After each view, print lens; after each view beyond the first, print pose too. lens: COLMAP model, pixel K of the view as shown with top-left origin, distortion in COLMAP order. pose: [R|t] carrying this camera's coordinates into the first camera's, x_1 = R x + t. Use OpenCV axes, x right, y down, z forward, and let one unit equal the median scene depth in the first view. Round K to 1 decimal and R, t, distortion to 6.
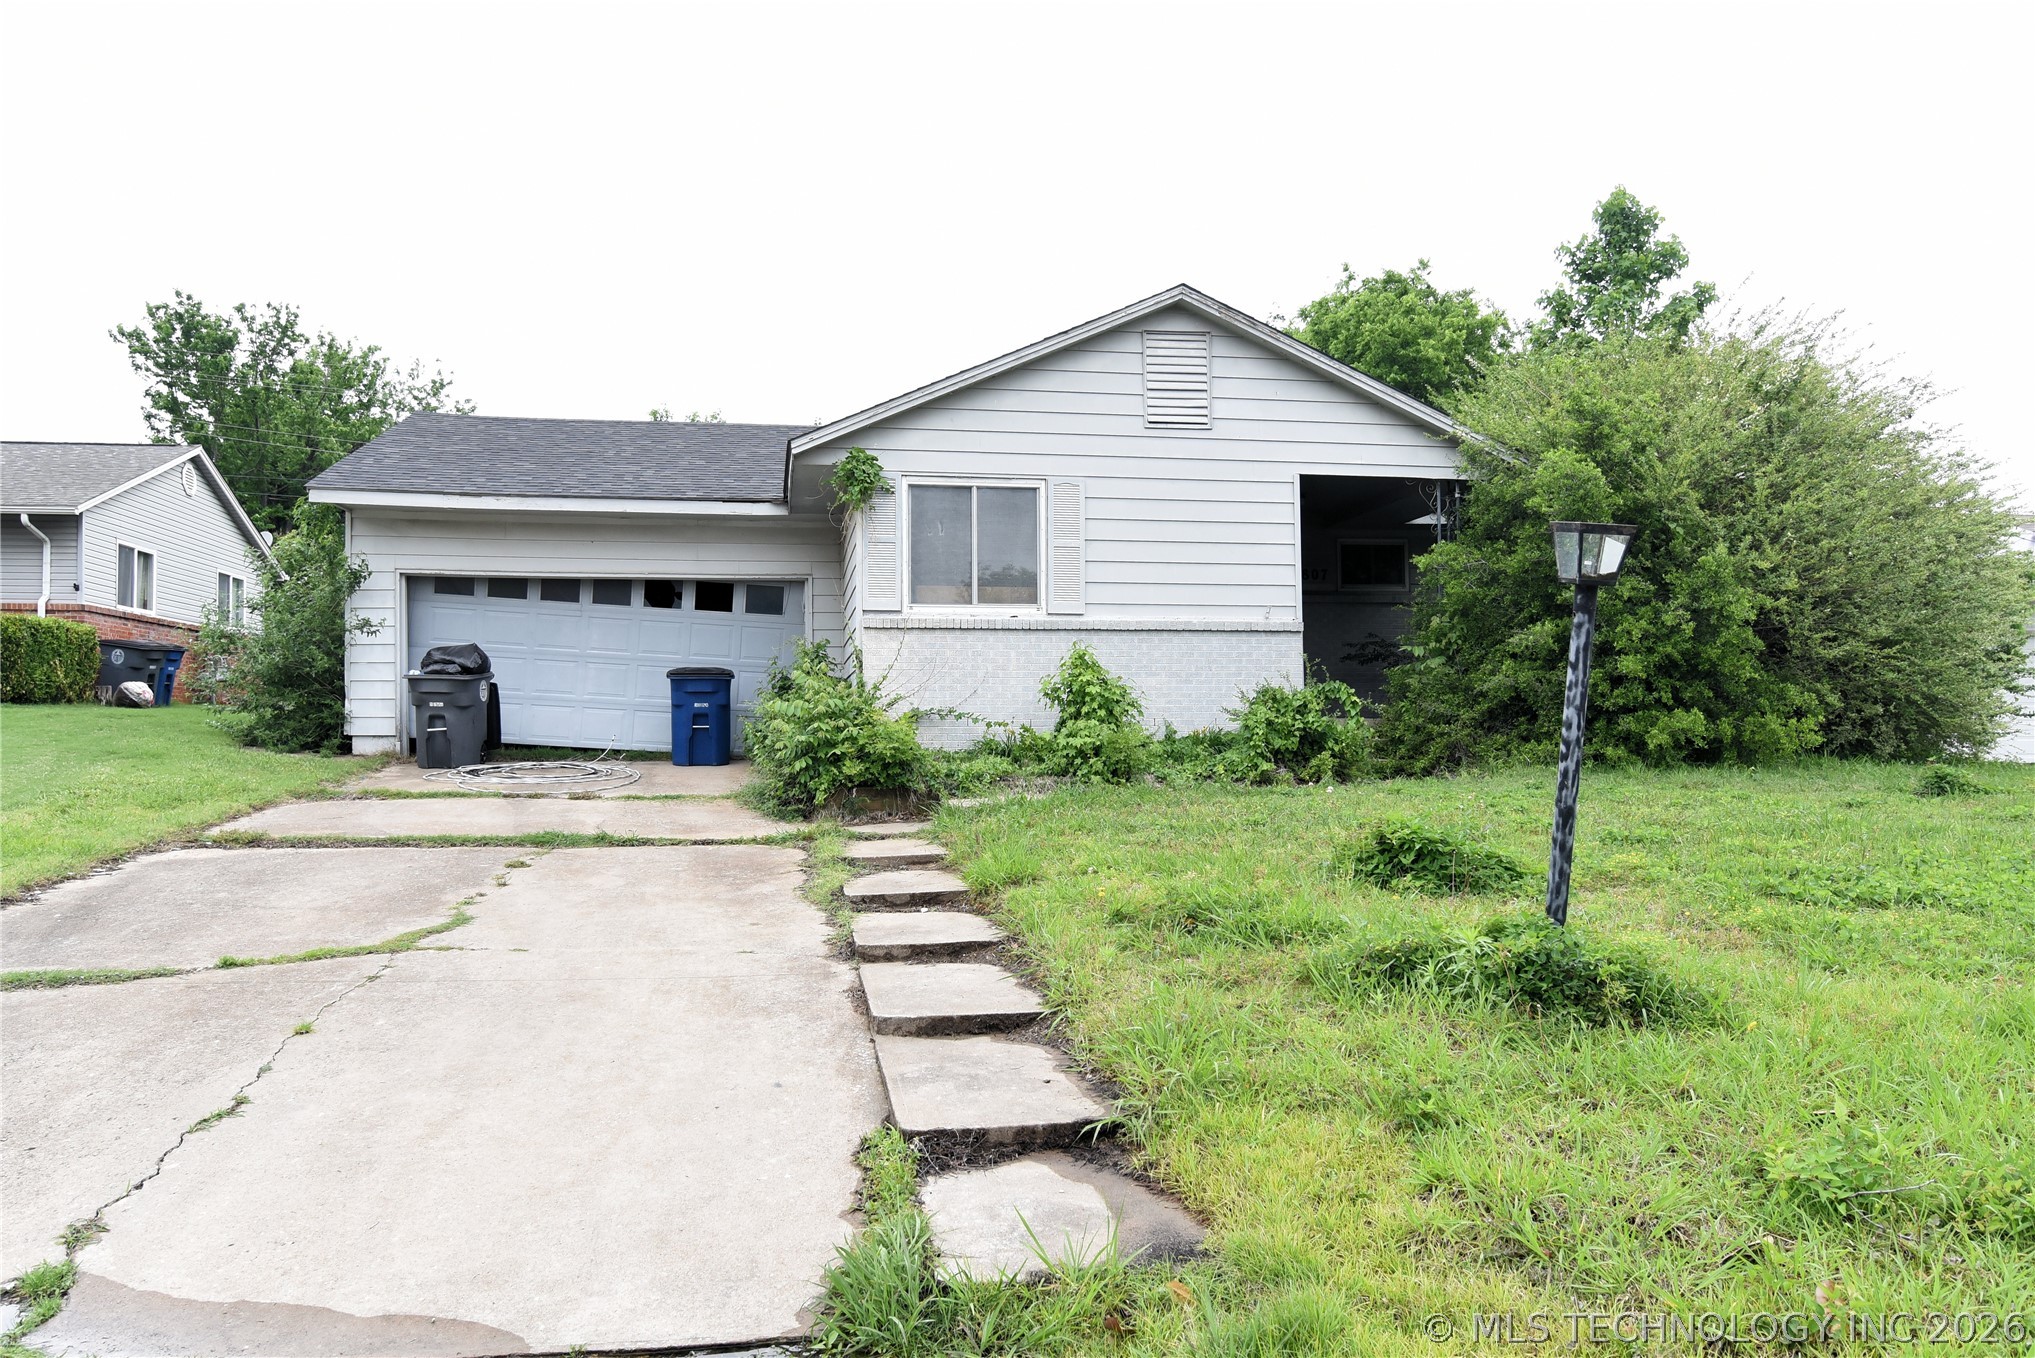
lens RADIAL K [[1431.5, 0, 1020.1], [0, 1431.5, 682.1], [0, 0, 1]] dist [0.008590, 0.000269]
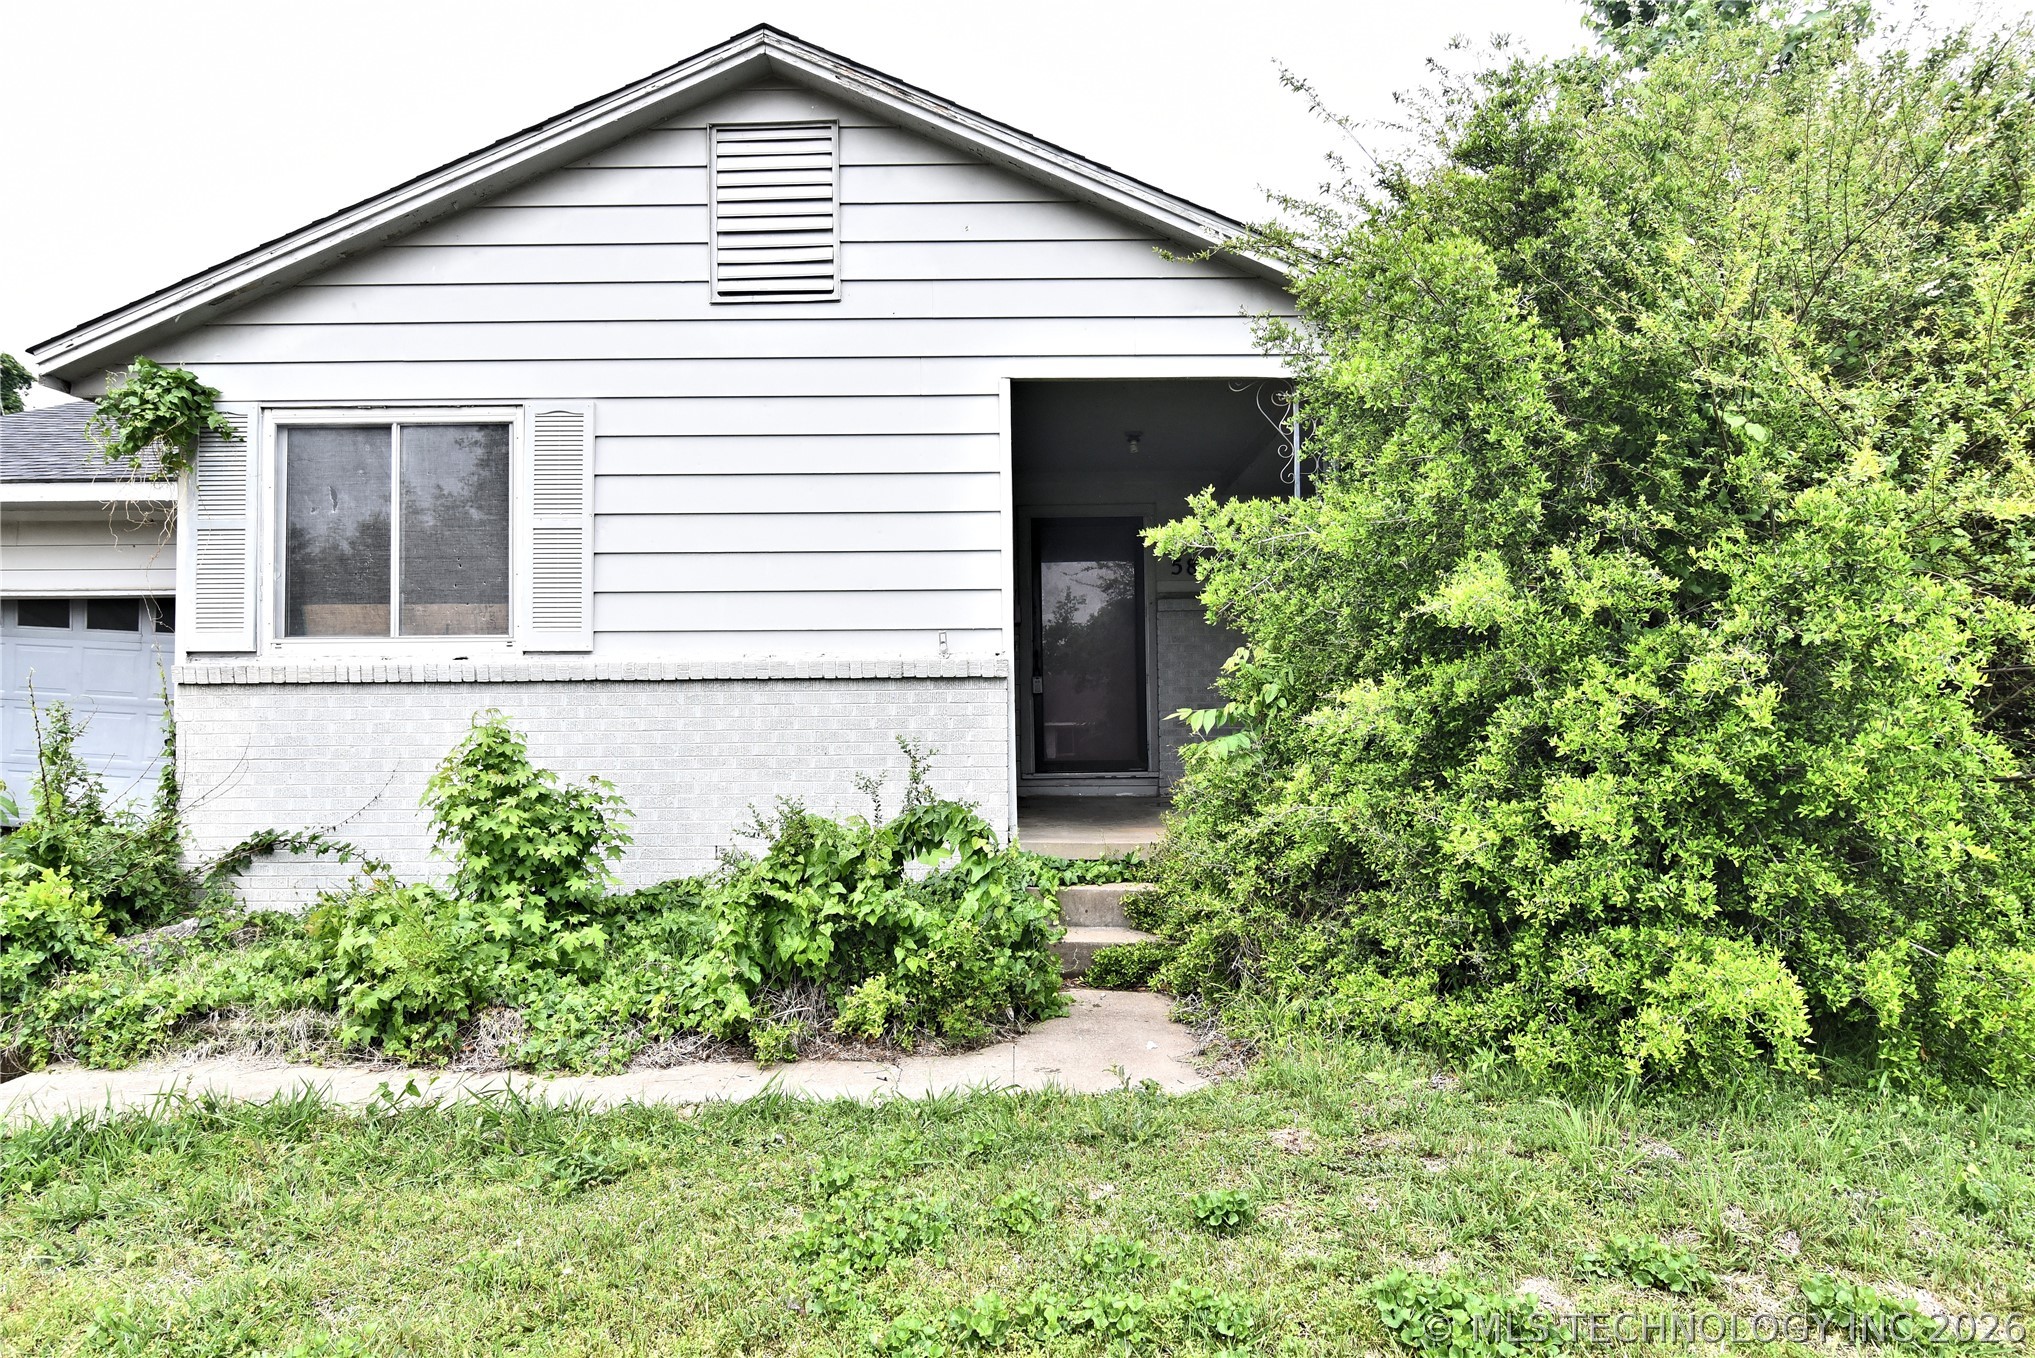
lens RADIAL K [[1250.2, 0, 1014.8], [0, 1250.2, 681.5], [0, 0, 1]] dist [-0.006692, -0.000475]
pose [[0.984124, -0.007599, -0.177318, 0.295059], [0.009489, 0.999907, 0.009813, -0.040480], [0.177227, -0.011340, 0.984105, 0.580615]]
